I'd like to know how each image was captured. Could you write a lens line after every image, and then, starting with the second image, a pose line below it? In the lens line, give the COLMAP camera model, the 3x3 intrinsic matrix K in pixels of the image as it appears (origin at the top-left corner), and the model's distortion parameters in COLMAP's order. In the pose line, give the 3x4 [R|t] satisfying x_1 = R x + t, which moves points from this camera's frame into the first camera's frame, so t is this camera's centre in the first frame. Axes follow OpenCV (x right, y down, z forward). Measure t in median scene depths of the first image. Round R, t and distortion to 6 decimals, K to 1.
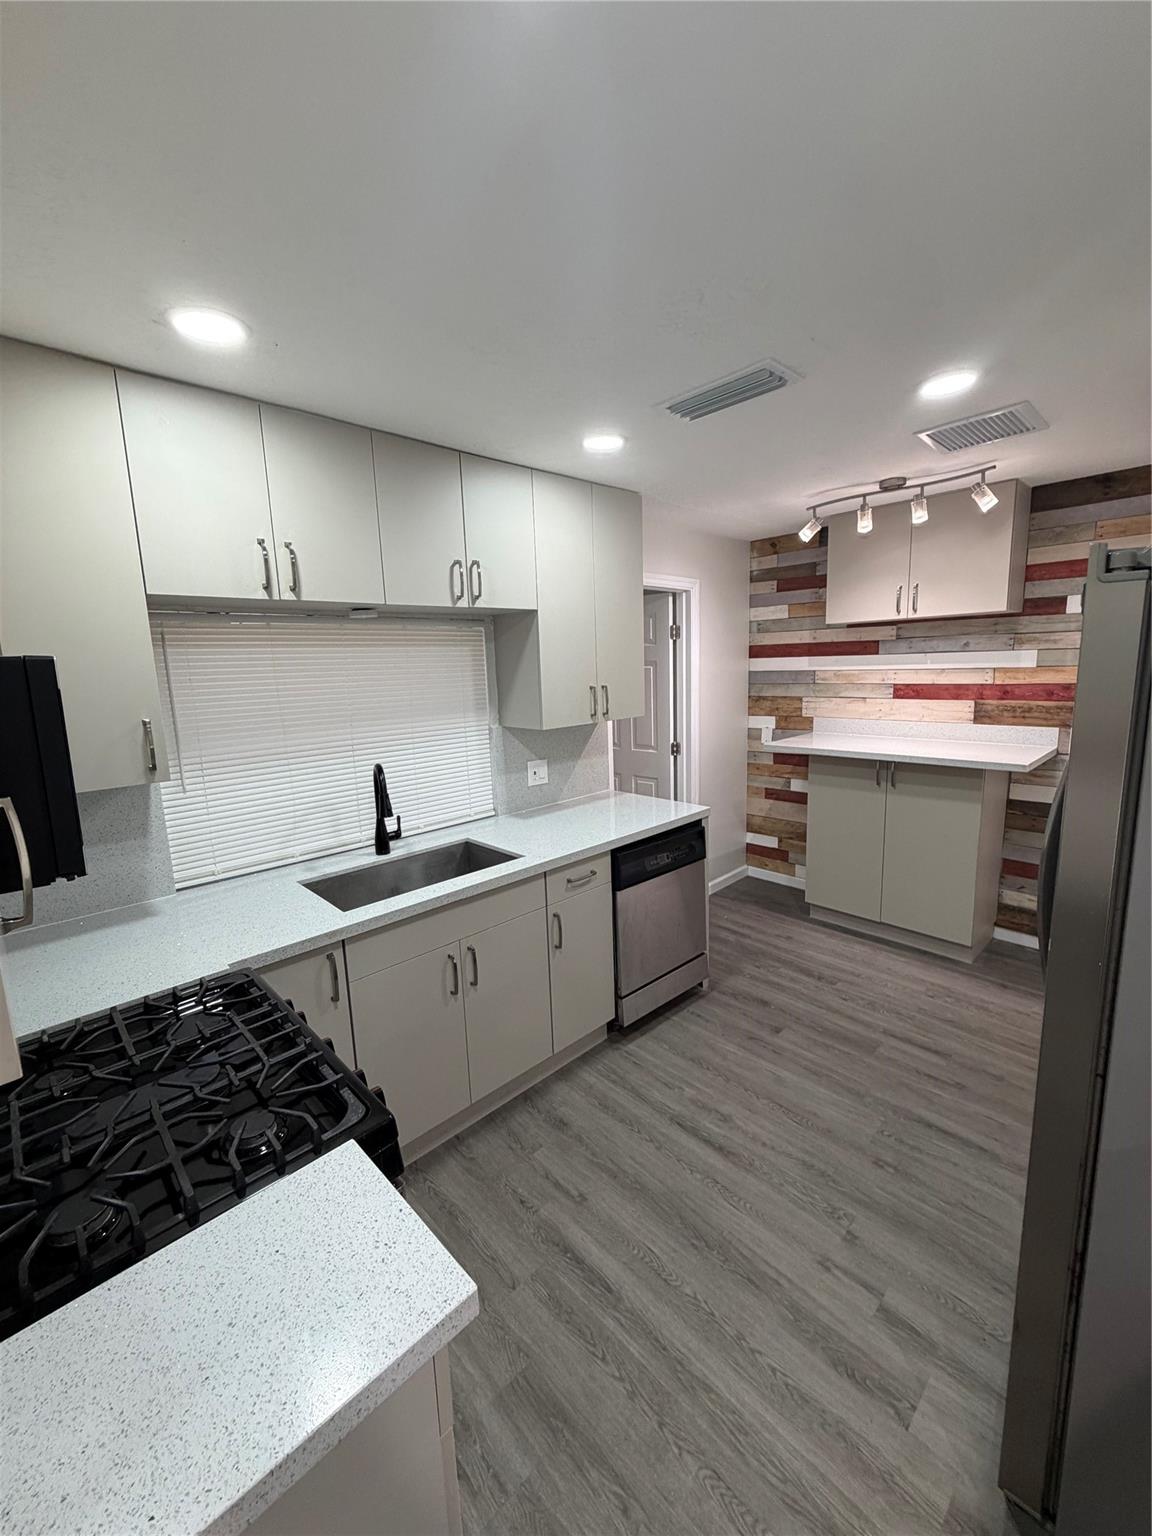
lens RADIAL K [[610.2, 0, 577.7], [0, 610.2, 764.2], [0, 0, 1]] dist [-0.002882, 0.000319]
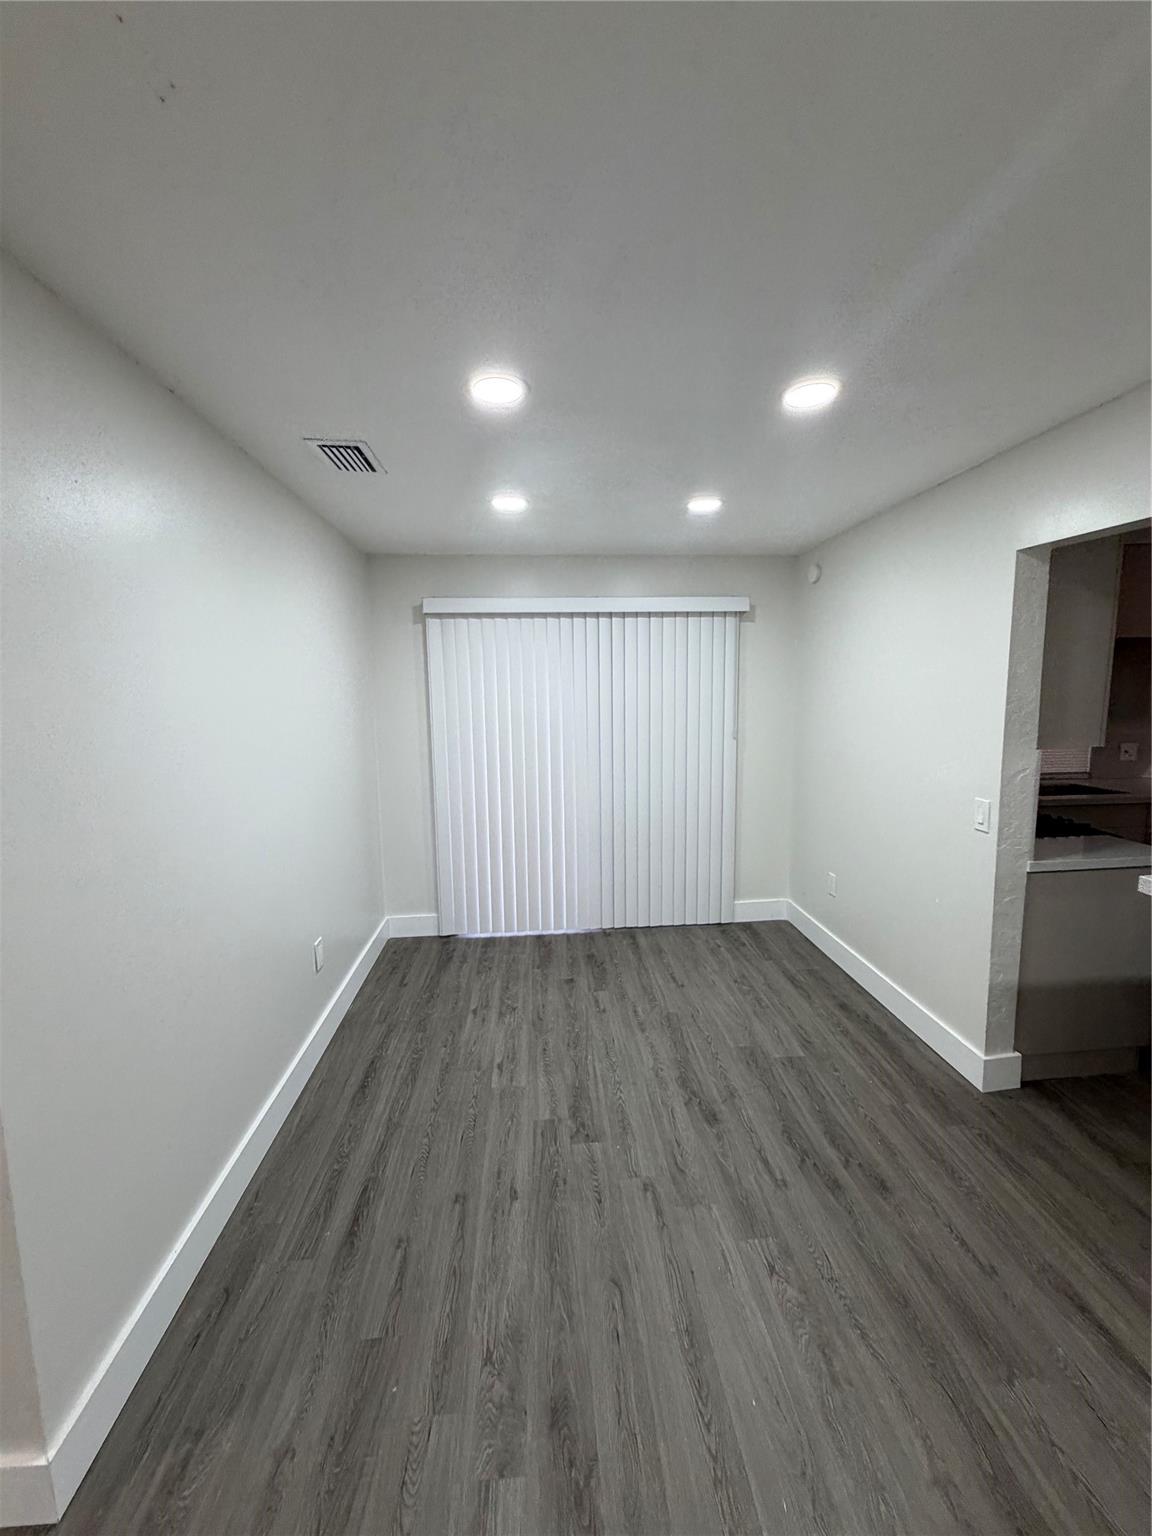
lens RADIAL K [[610.2, 0, 577.7], [0, 610.2, 764.2], [0, 0, 1]] dist [-0.002882, 0.000319]
pose [[0.774528, 0.097441, -0.624989, -0.226633], [-0.113322, 0.993453, 0.014452, 0.220860], [0.622305, 0.059631, 0.780500, -1.154971]]
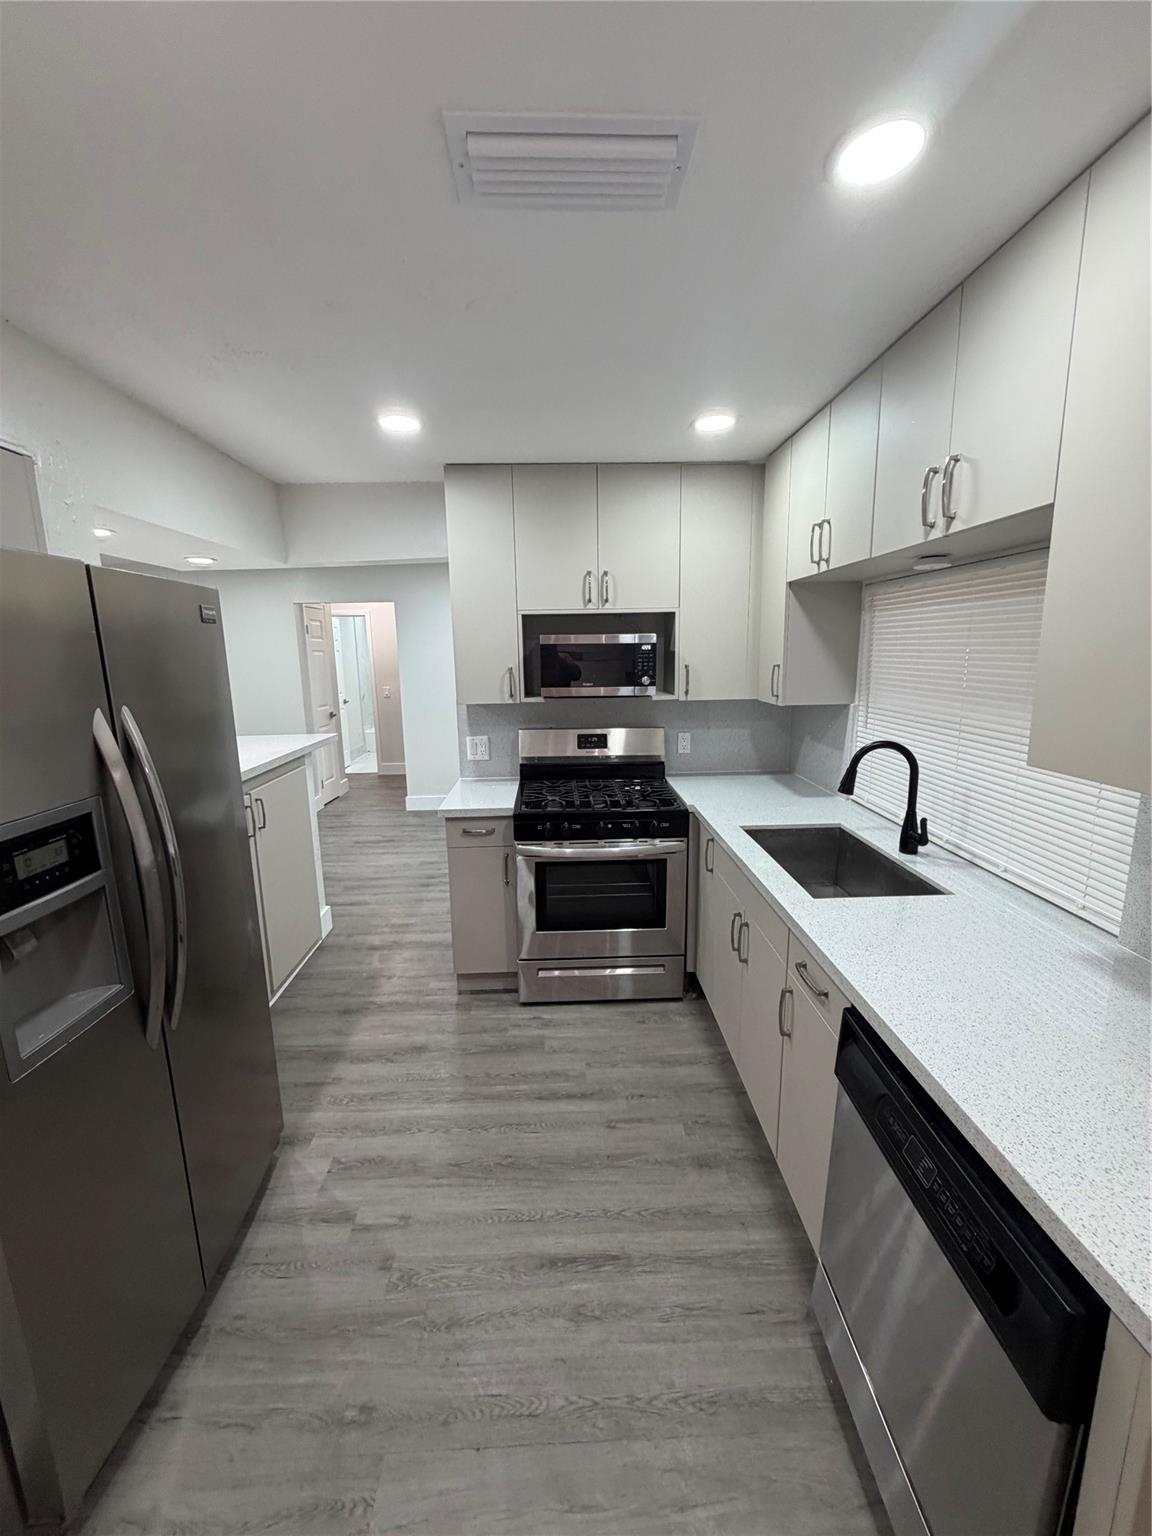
lens RADIAL K [[610.2, 0, 577.7], [0, 610.2, 764.2], [0, 0, 1]] dist [-0.002882, 0.000319]
pose [[-0.664617, 0.182464, -0.724562, 0.606544], [-0.084960, 0.944980, 0.315902, -0.207271], [0.742338, 0.271513, -0.612548, 1.213438]]
